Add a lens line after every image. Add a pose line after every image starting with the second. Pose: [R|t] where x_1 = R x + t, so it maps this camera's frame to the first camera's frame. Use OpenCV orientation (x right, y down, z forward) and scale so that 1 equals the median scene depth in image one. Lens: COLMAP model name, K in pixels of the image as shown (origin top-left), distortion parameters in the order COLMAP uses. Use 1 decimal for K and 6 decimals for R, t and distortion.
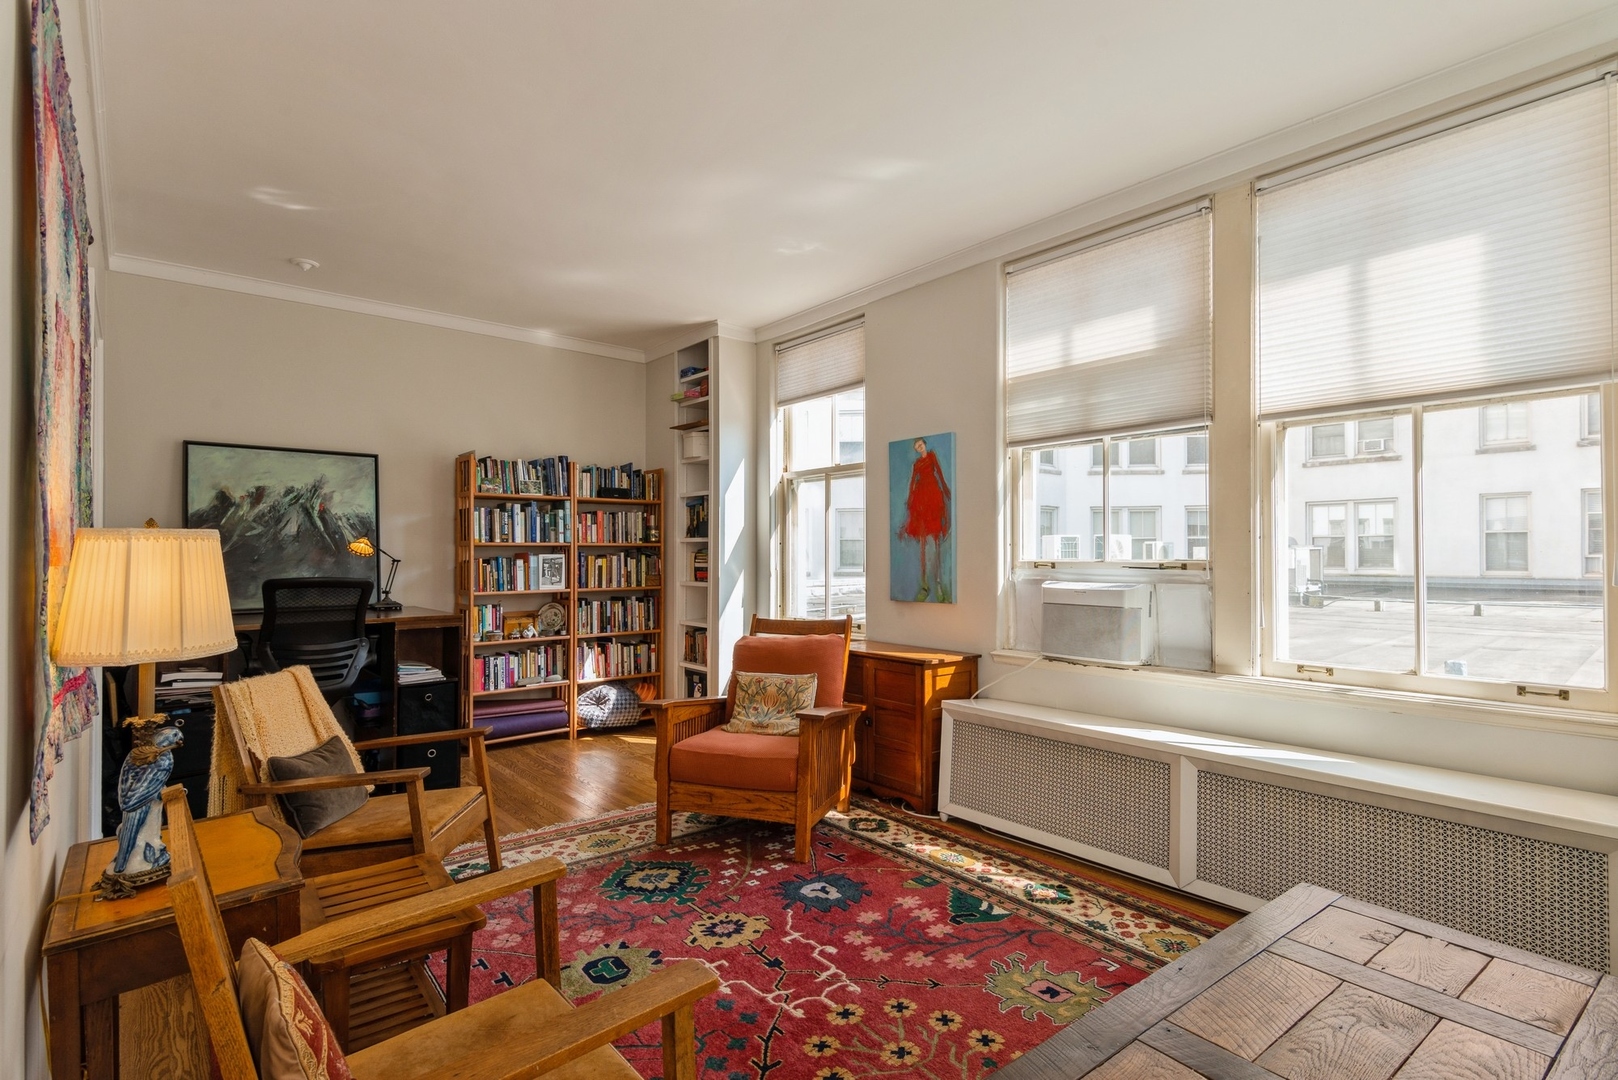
lens RADIAL K [[785.6, 0, 801.3], [0, 785.6, 542.0], [0, 0, 1]] dist [0.001596, -0.000115]
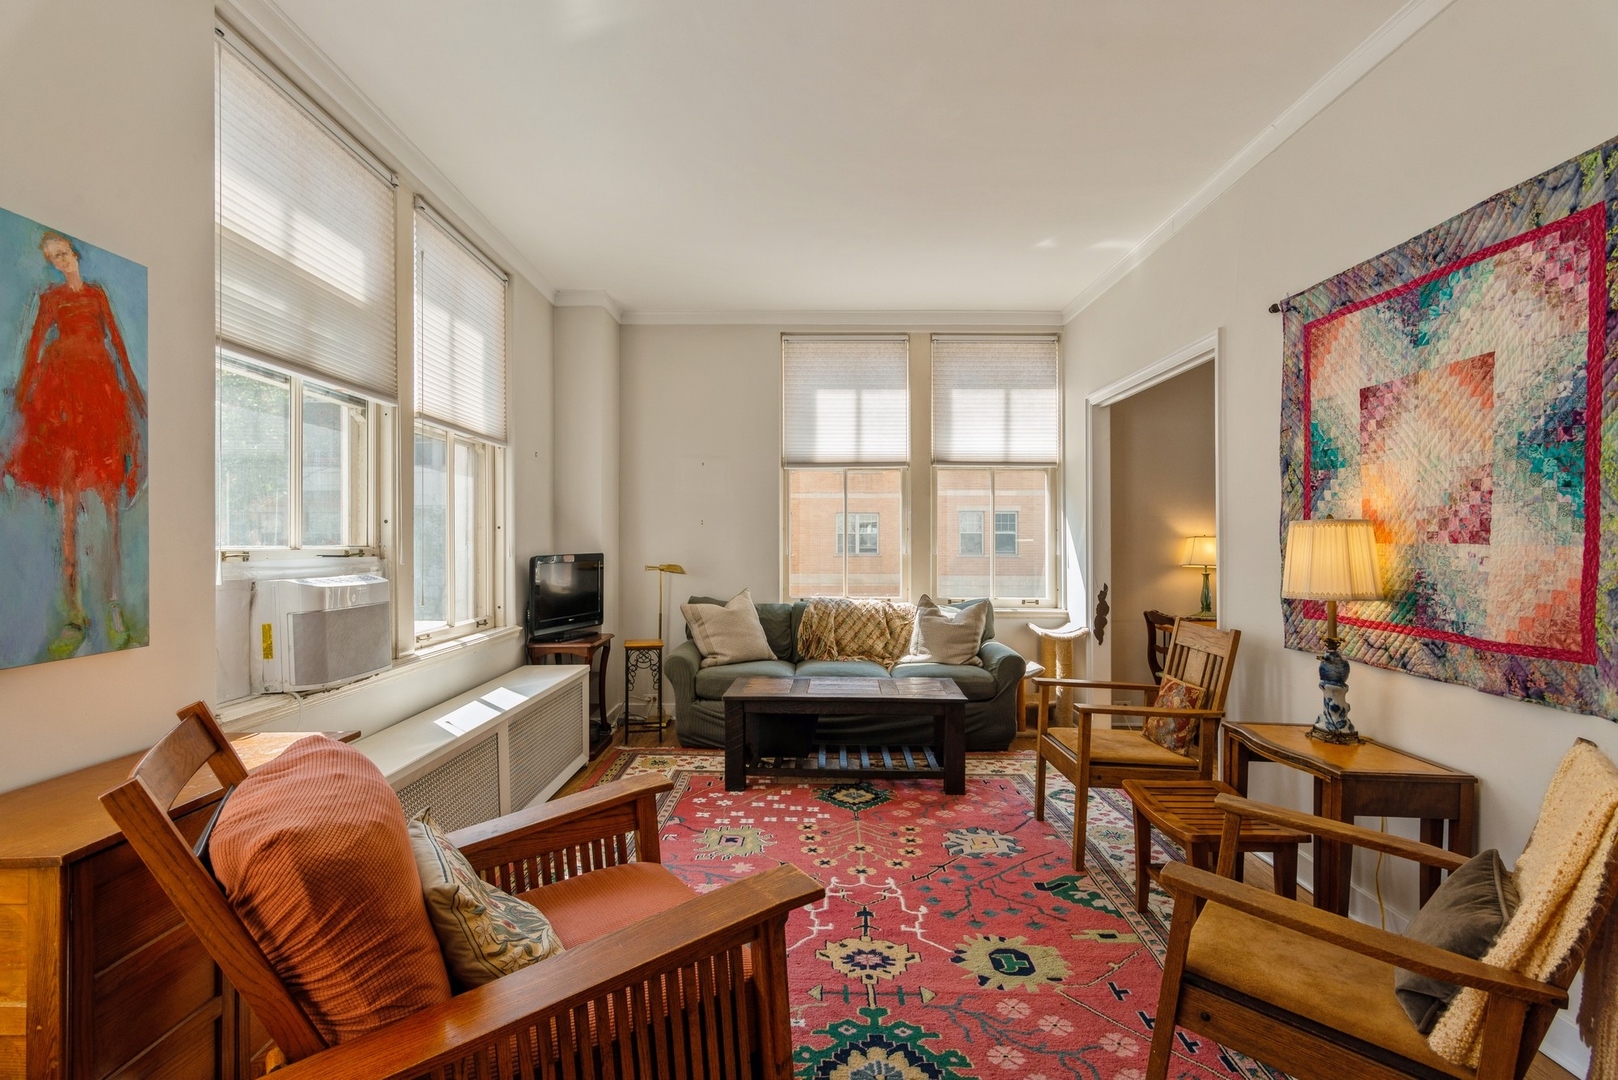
lens RADIAL K [[788.0, 0, 797.6], [0, 788.0, 546.9], [0, 0, 1]] dist [-0.003461, -0.000873]
pose [[-0.764595, -0.001030, 0.644510, -0.607359], [-0.007123, 0.999951, -0.006852, 0.033821], [-0.644471, -0.009830, -0.764565, 1.733846]]
